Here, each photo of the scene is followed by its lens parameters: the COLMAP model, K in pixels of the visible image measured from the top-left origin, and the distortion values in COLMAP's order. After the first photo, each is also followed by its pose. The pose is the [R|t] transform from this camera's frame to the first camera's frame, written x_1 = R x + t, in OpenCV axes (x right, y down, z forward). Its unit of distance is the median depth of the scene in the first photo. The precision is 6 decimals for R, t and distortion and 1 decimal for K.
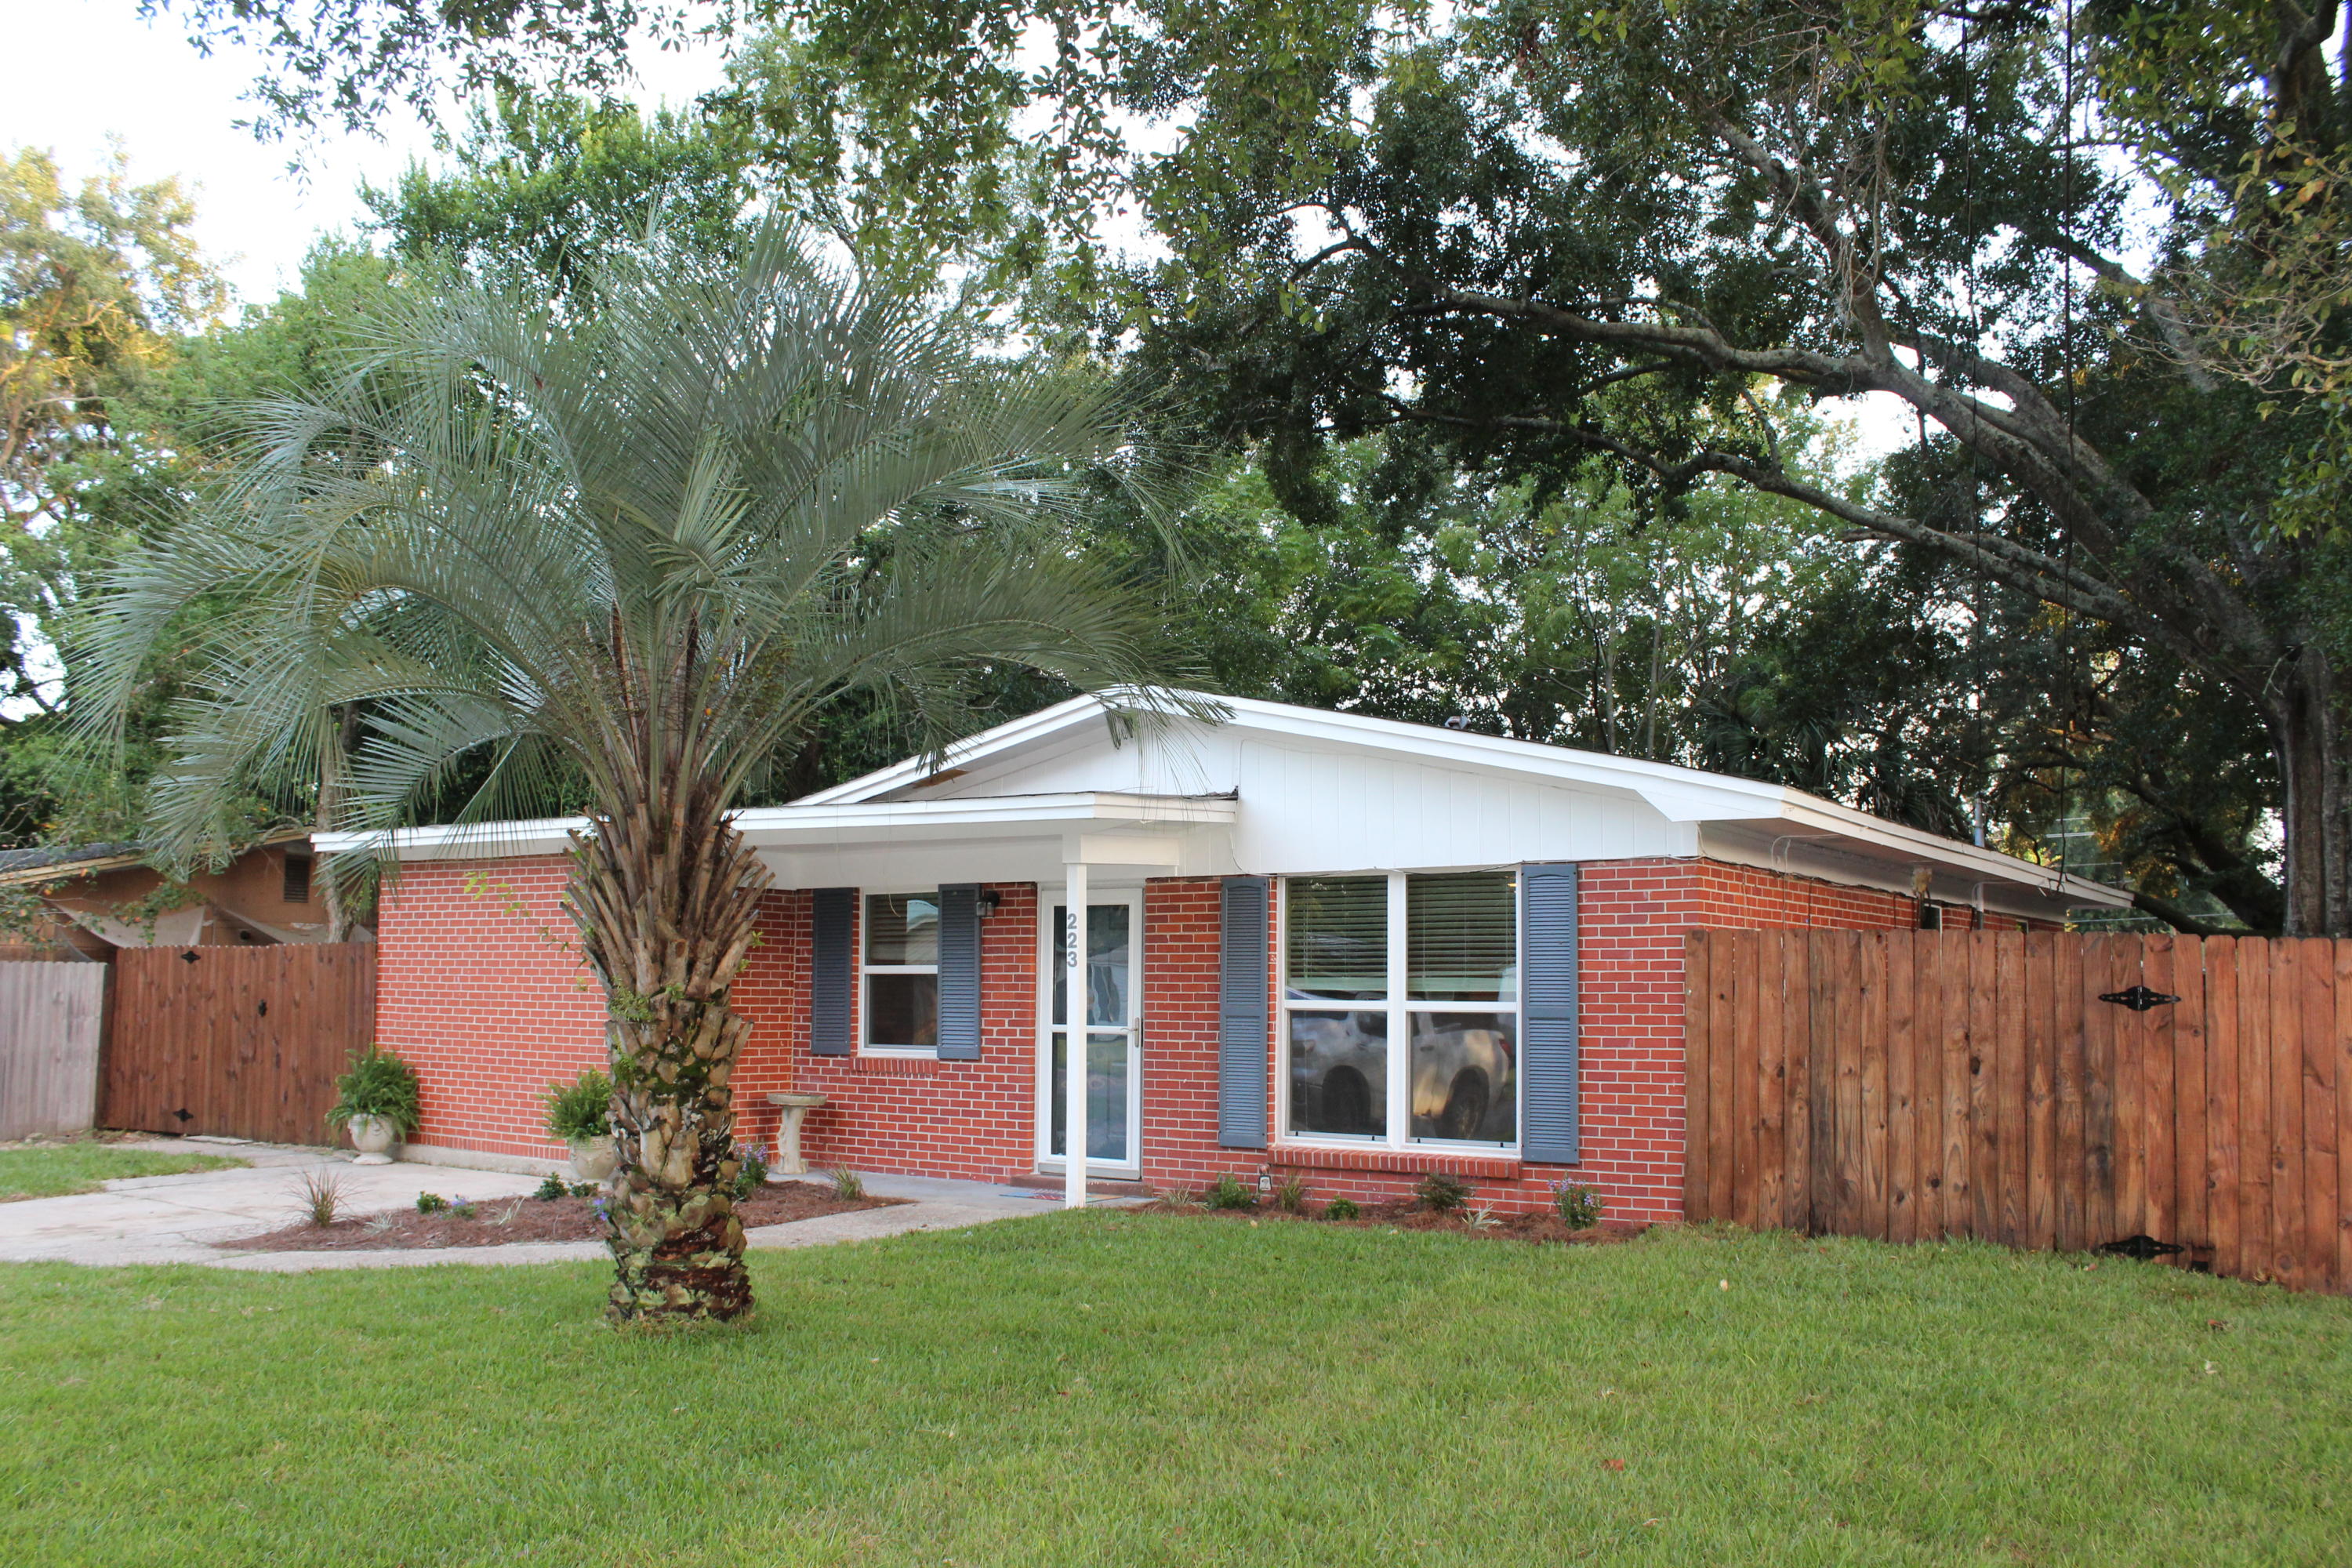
lens RADIAL K [[1956.9, 0, 1168.4], [0, 1956.9, 779.4], [0, 0, 1]] dist [-0.165964, 0.147412]
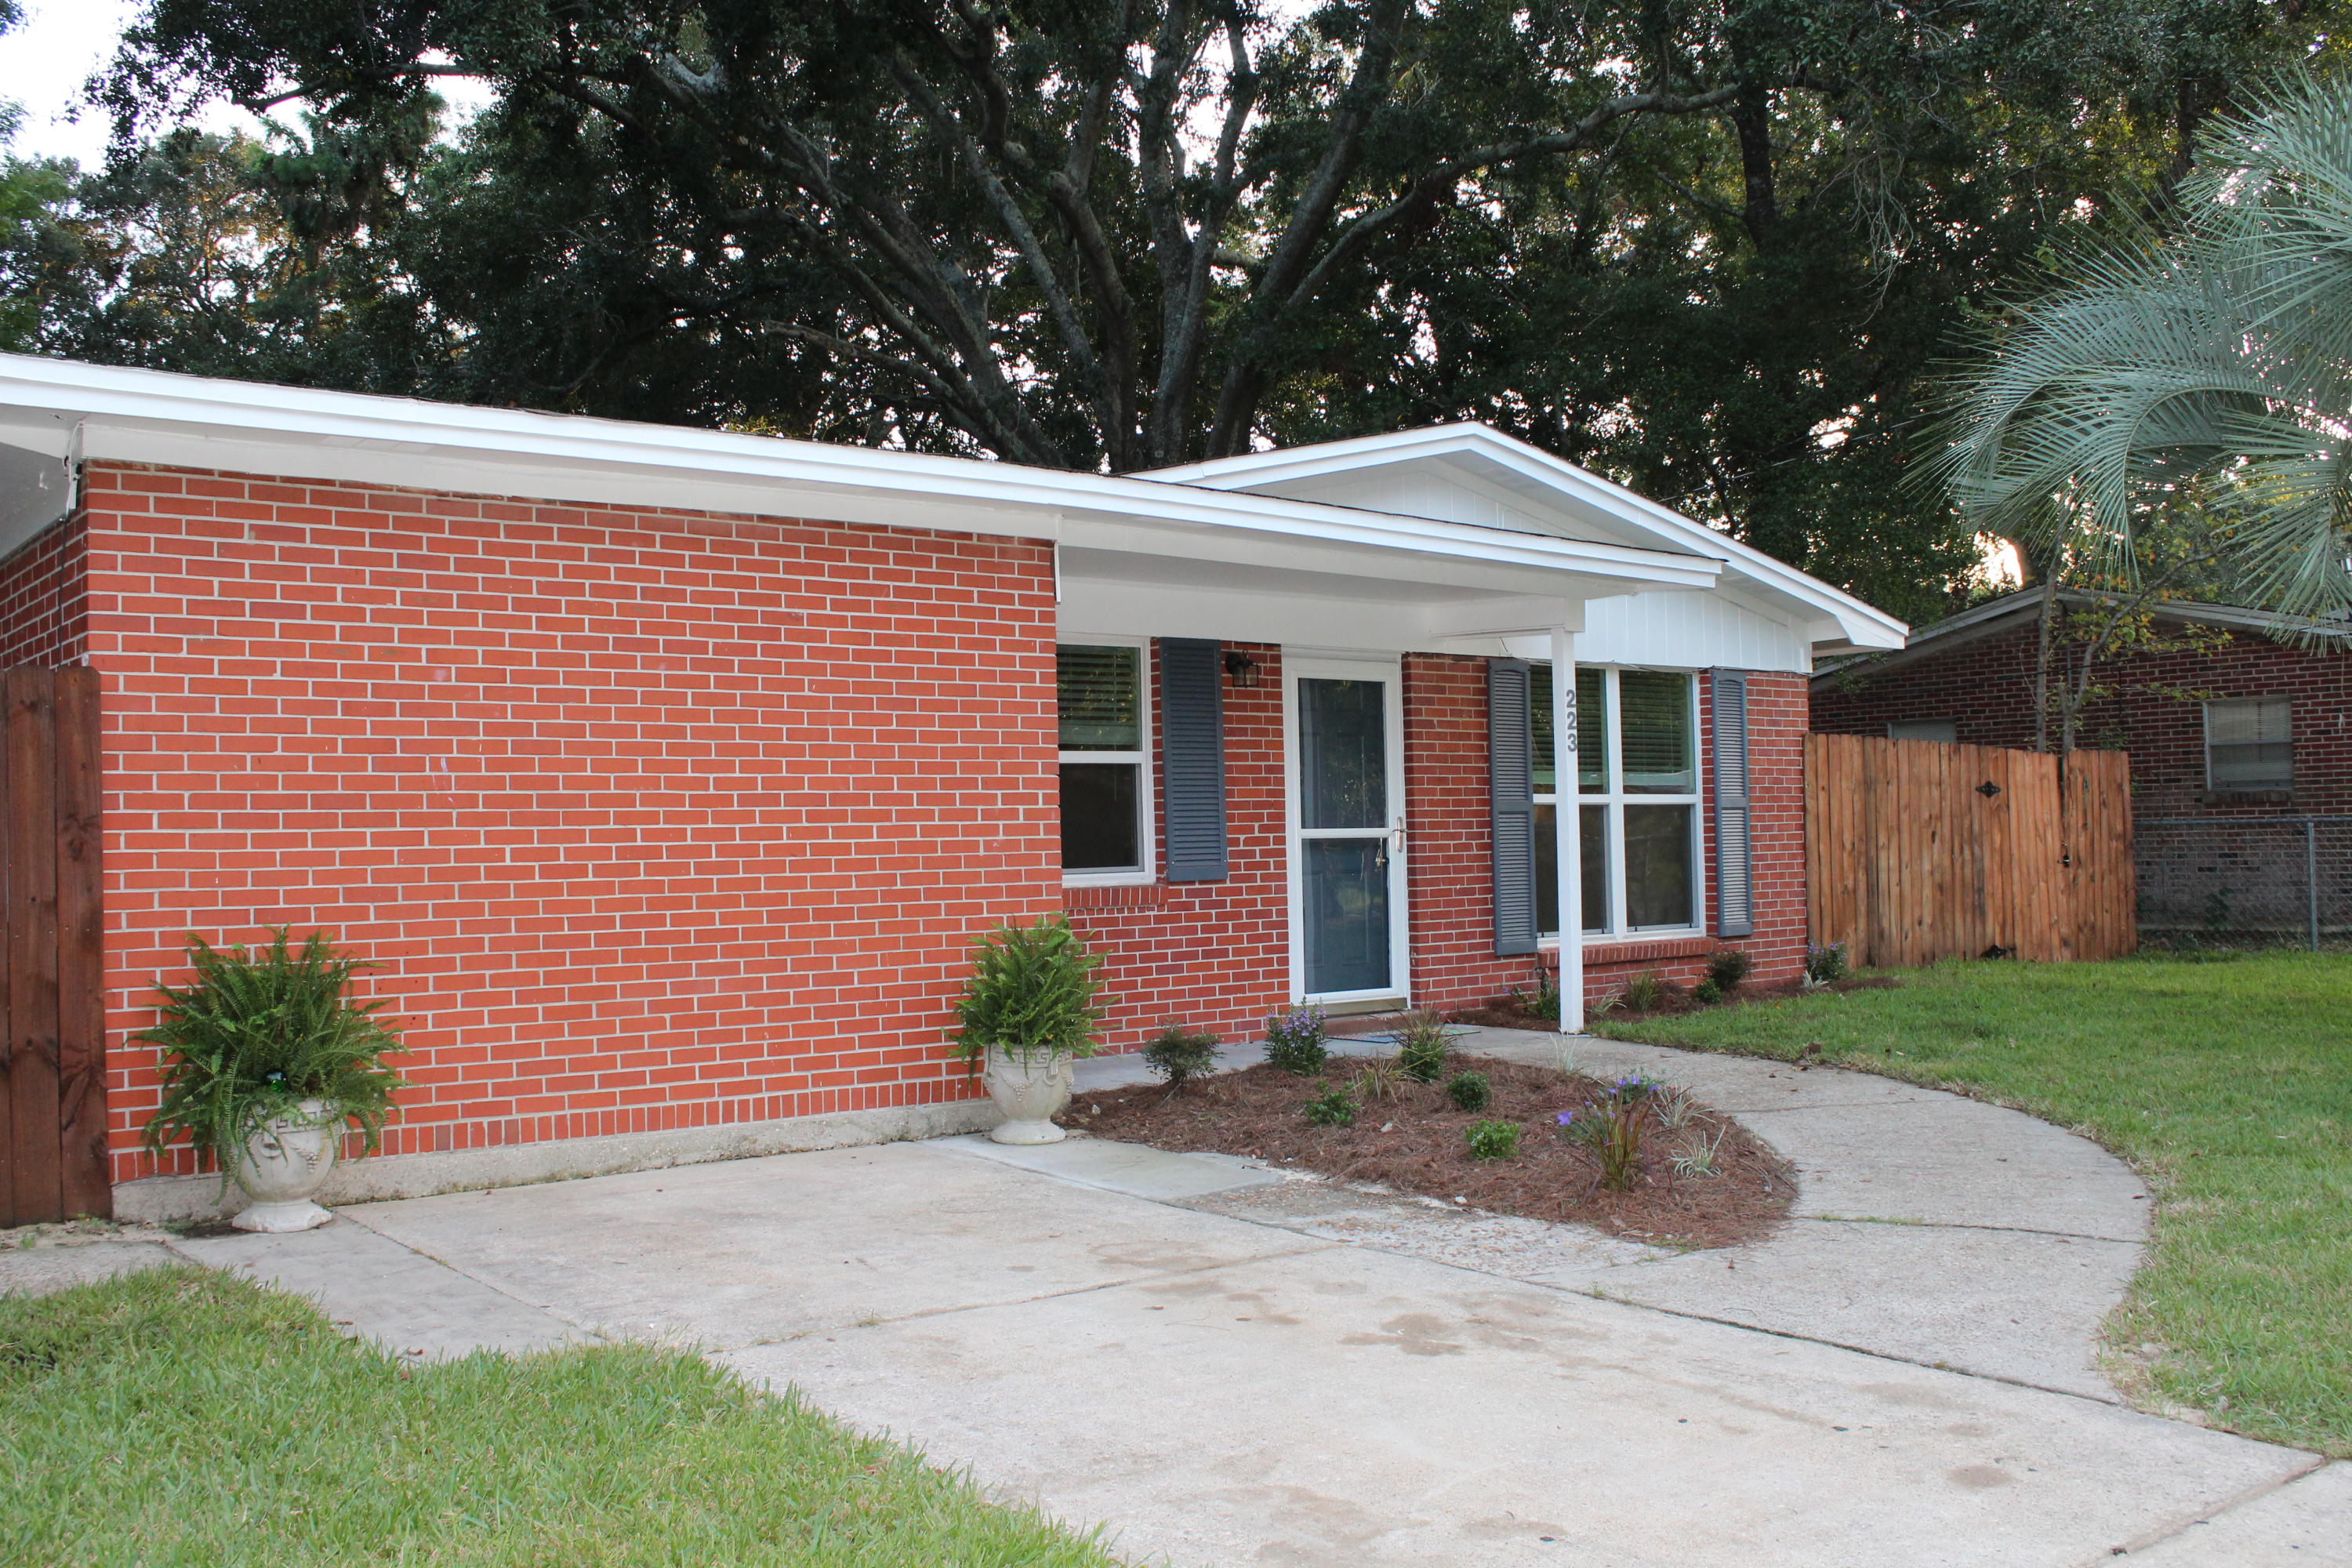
lens RADIAL K [[2298.4, 0, 1176.0], [0, 2298.4, 784.0], [0, 0, 1]] dist [-0.137598, 0.145717]
pose [[0.255585, 0.005611, 0.966770, -1.131568], [-0.088664, 0.995905, 0.017660, 0.112385], [-0.962712, -0.090232, 0.255036, 0.955300]]
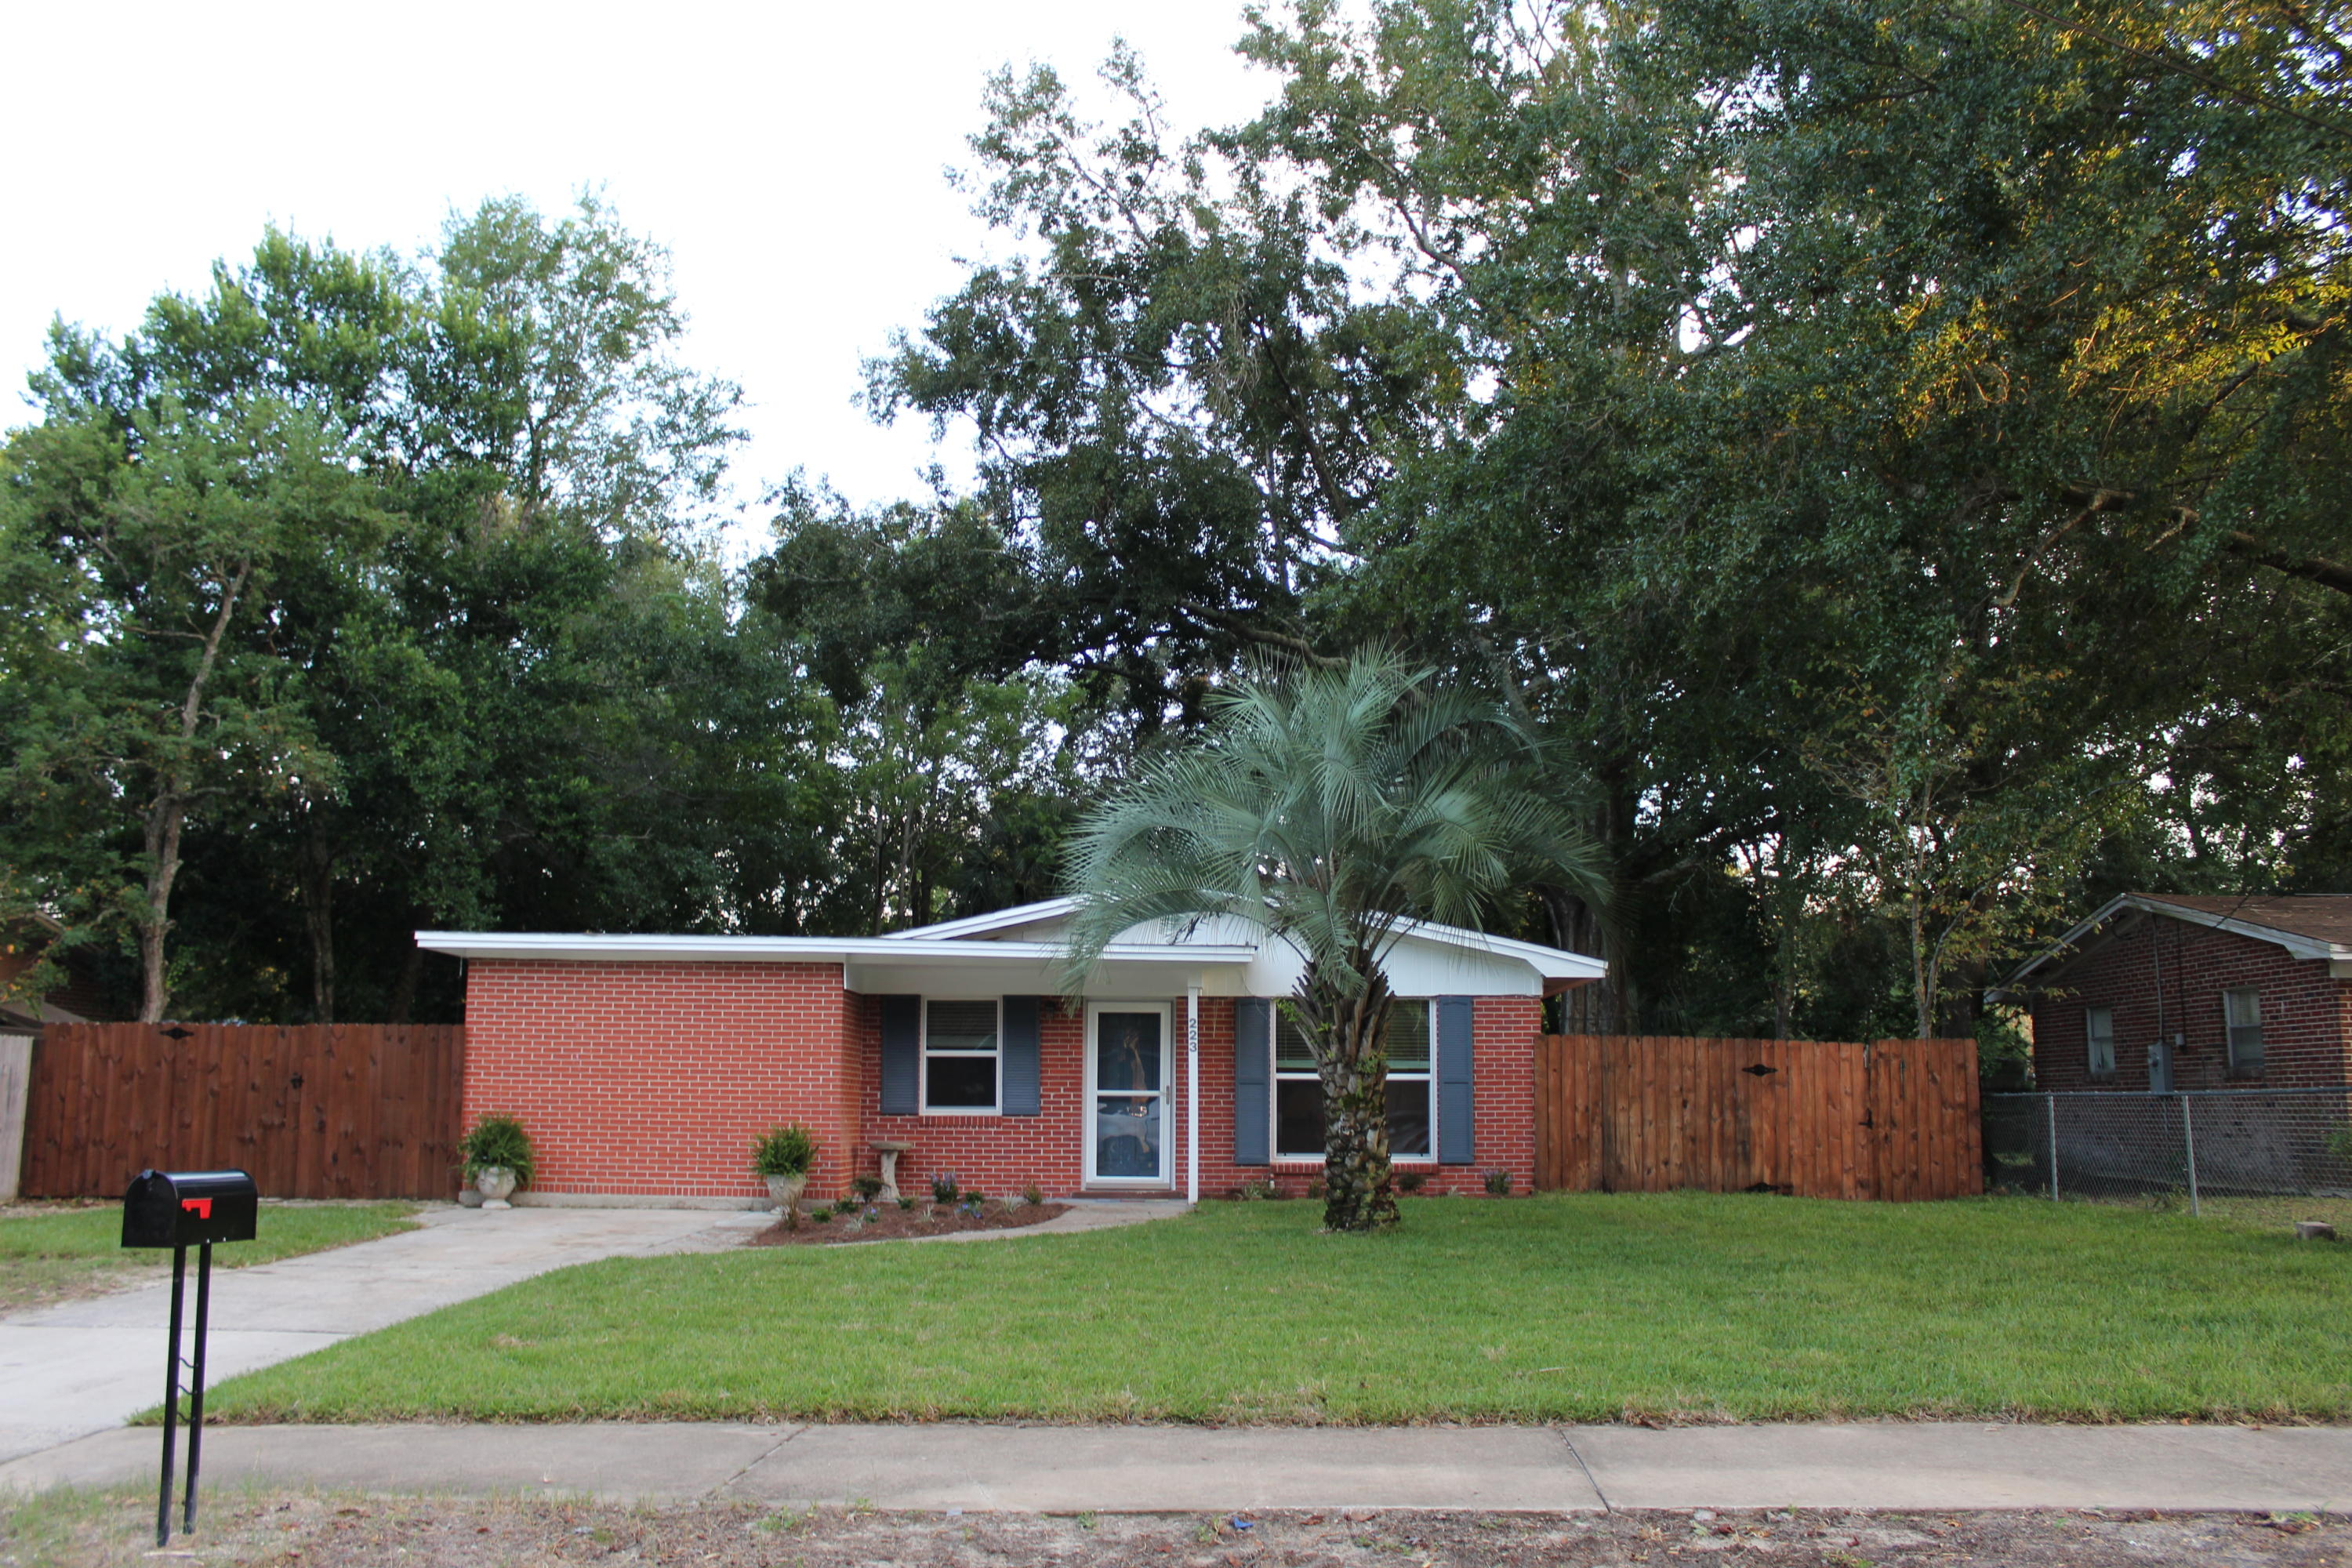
lens RADIAL K [[1956.9, 0, 1168.4], [0, 1956.9, 779.4], [0, 0, 1]] dist [-0.165964, 0.147412]
pose [[0.836494, 0.086745, 0.541067, -1.004355], [-0.057957, 0.995858, -0.070056, -0.014978], [-0.544903, 0.027242, 0.838056, -0.364539]]
